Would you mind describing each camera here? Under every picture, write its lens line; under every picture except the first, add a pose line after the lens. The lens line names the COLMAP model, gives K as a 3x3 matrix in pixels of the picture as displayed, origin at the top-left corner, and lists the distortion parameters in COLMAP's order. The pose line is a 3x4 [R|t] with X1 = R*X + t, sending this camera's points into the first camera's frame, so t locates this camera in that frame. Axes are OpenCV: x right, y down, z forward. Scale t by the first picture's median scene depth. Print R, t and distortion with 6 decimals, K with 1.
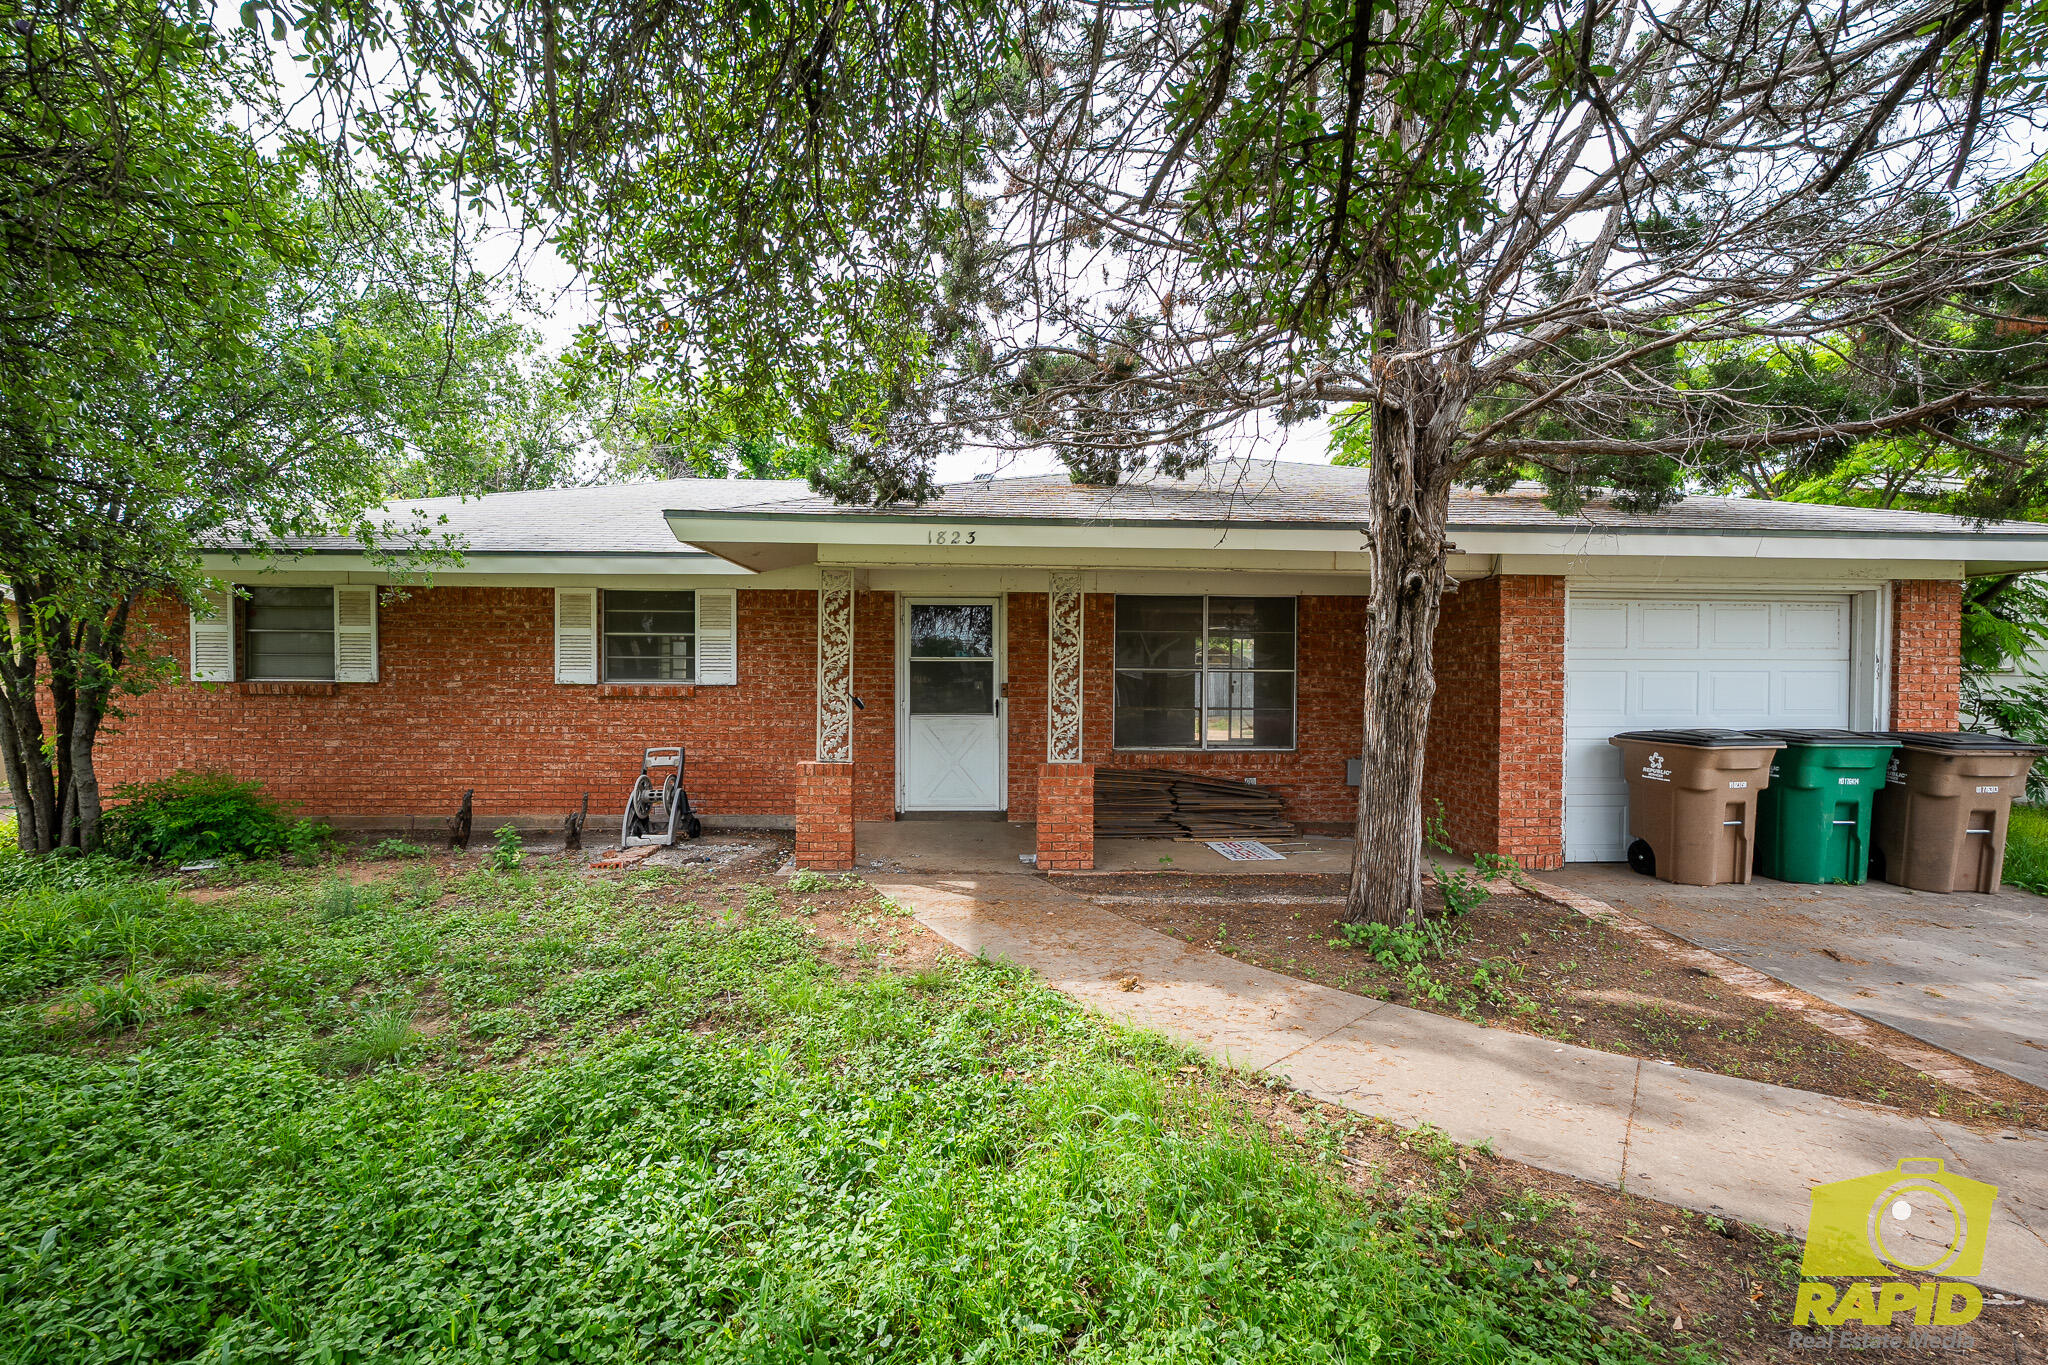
lens RADIAL K [[896.0, 0, 1025.6], [0, 896.0, 683.8], [0, 0, 1]] dist [-0.007726, 0.001601]
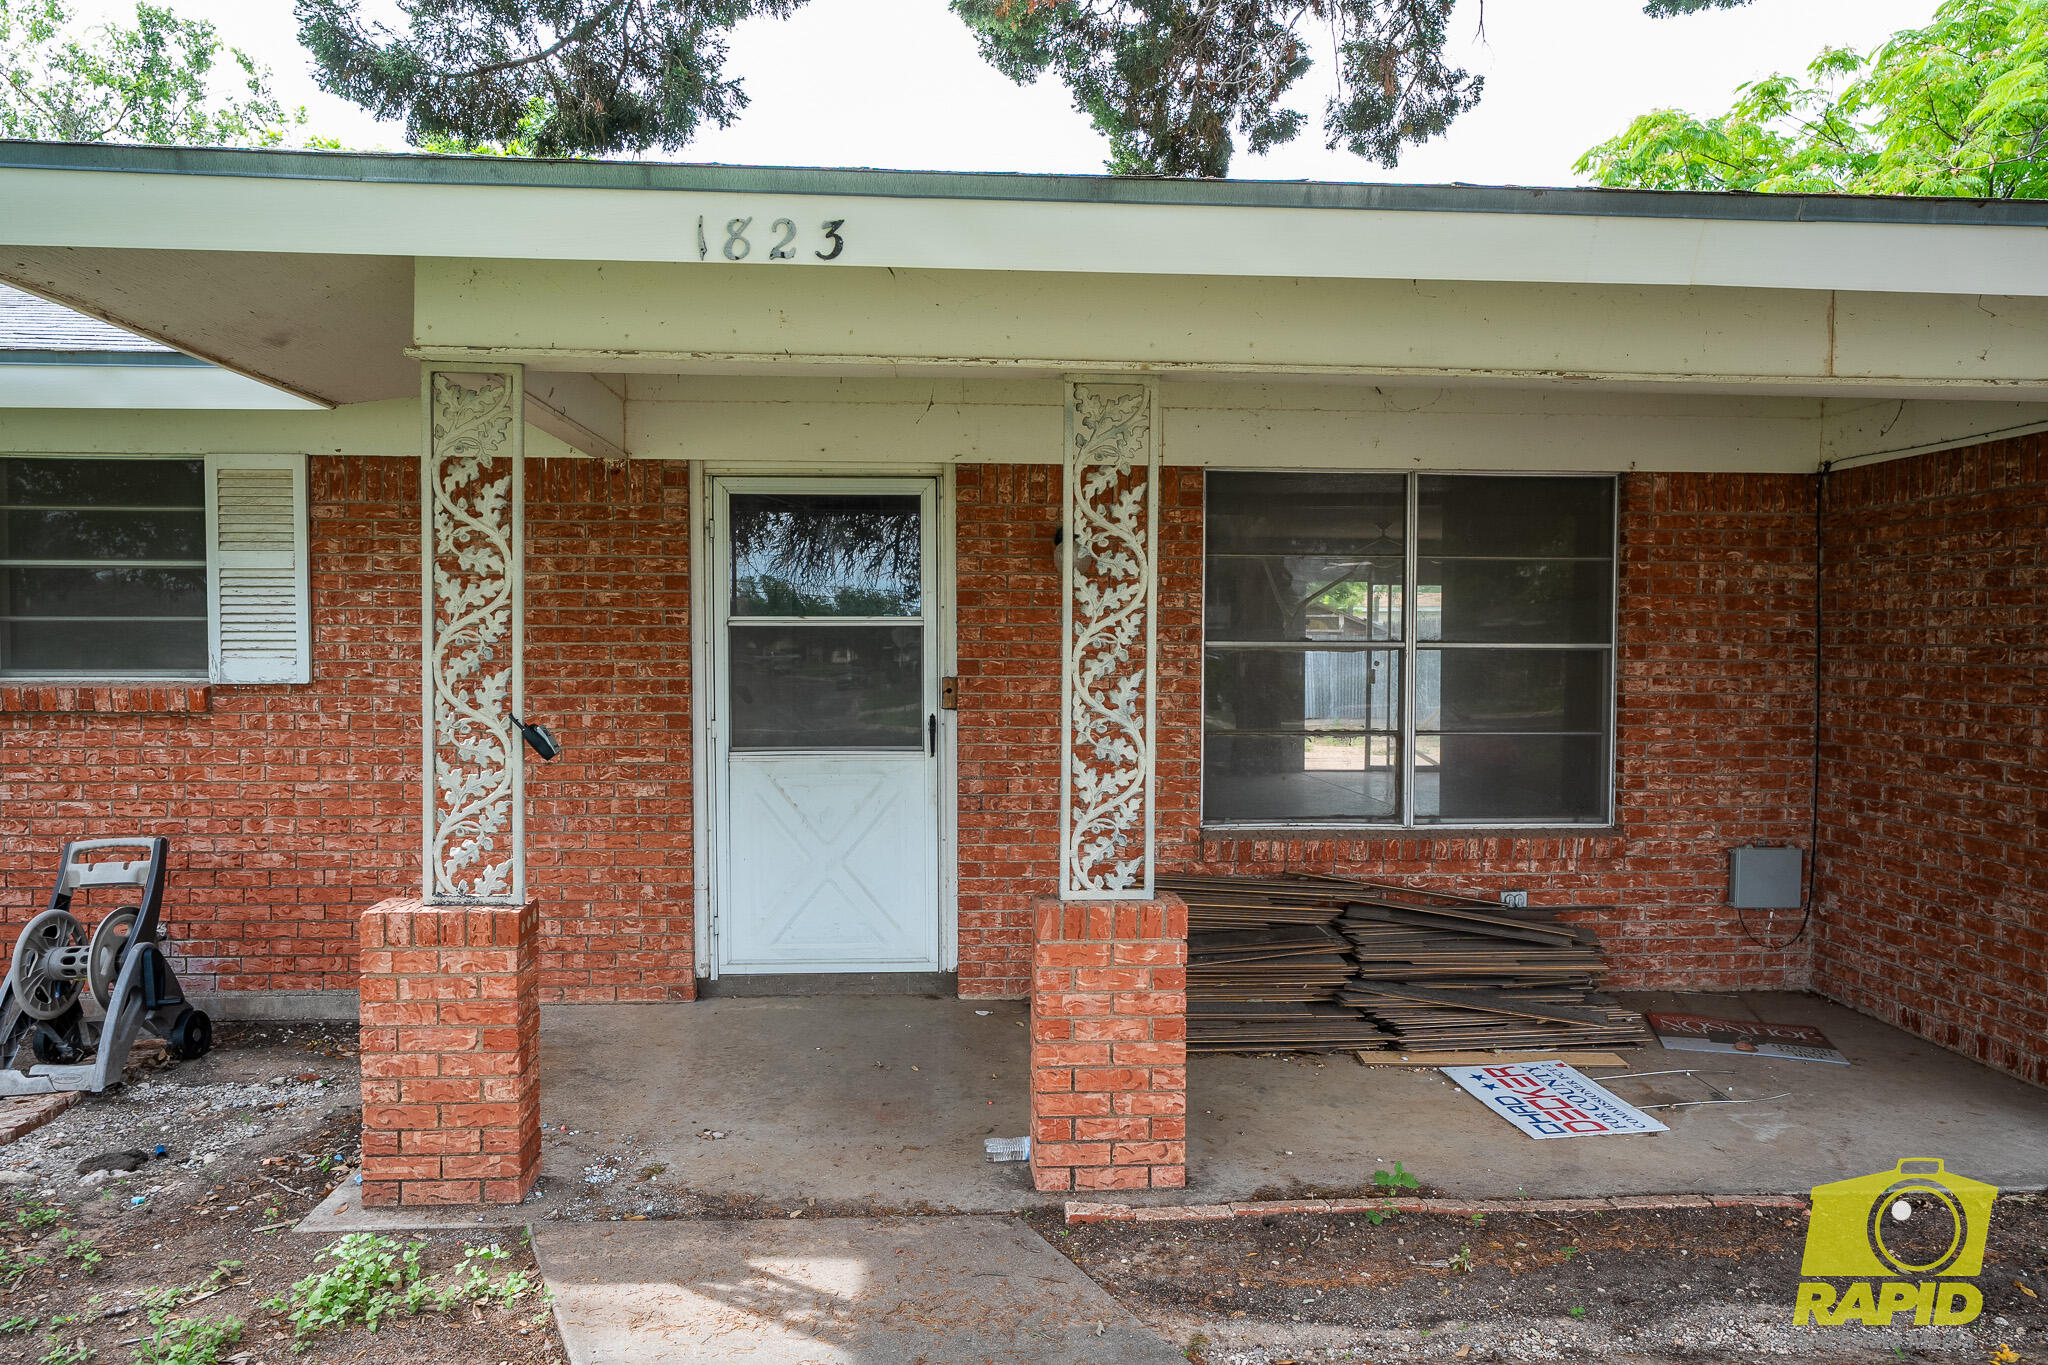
lens RADIAL K [[1413.9, 0, 1022.3], [0, 1413.9, 688.1], [0, 0, 1]] dist [0.011726, 0.001730]
pose [[0.999796, -0.004005, 0.019785, -0.002174], [0.003659, 0.999840, 0.017518, -0.008081], [-0.019852, -0.017442, 0.999651, 0.368393]]
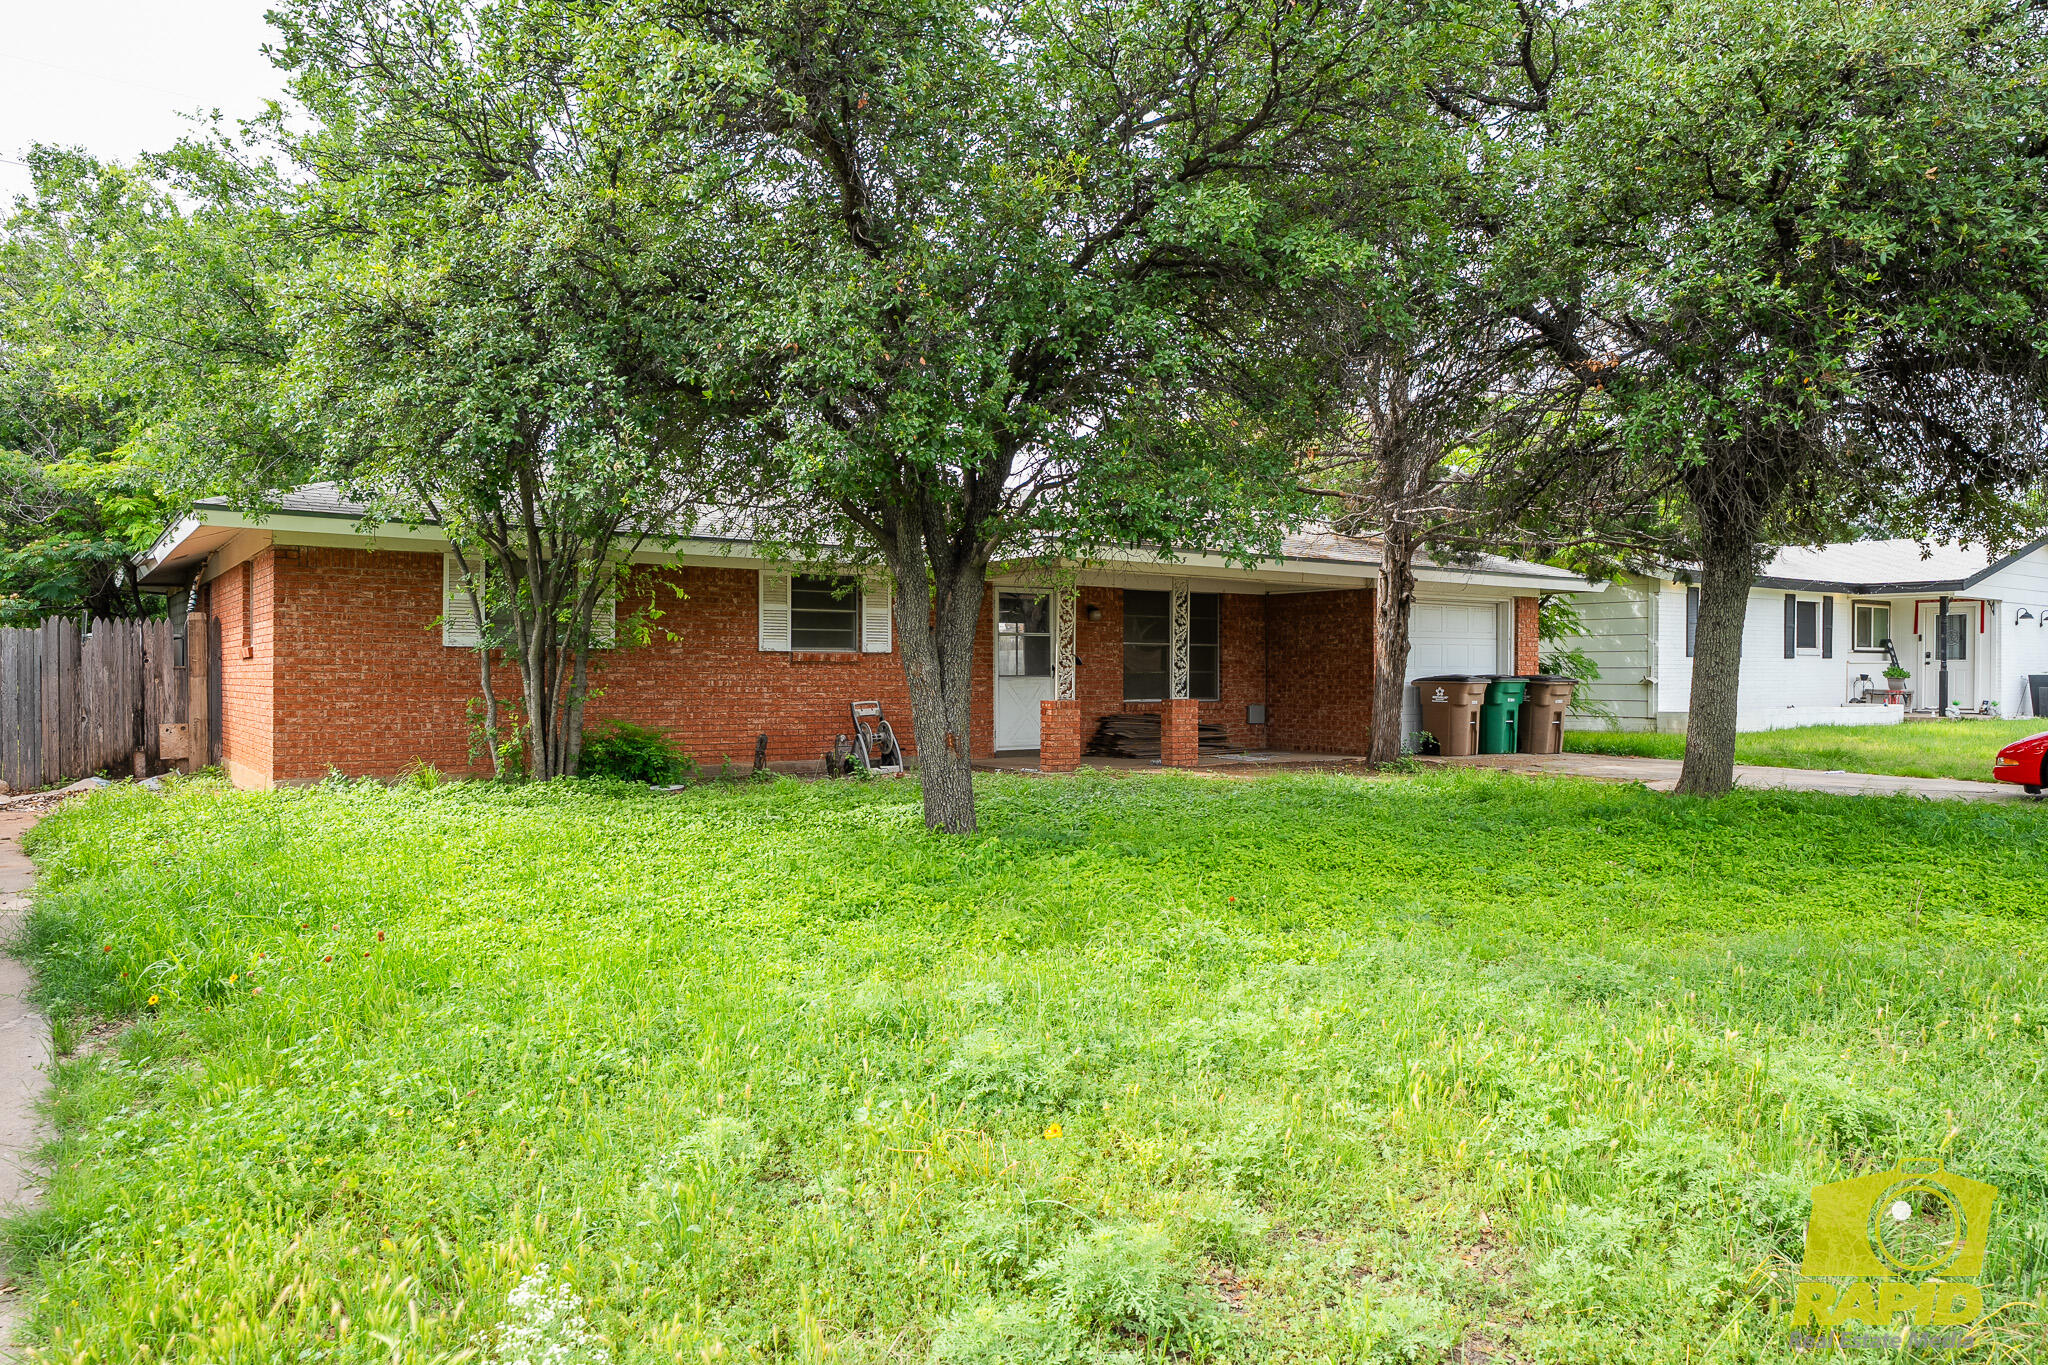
lens RADIAL K [[1364.3, 0, 1025.4], [0, 1364.3, 679.7], [0, 0, 1]] dist [0.001898, -0.000842]
pose [[0.836584, -0.008321, 0.547776, -1.354830], [0.012717, 0.999910, -0.004232, 0.055224], [-0.547691, 0.010506, 0.836615, -0.772970]]
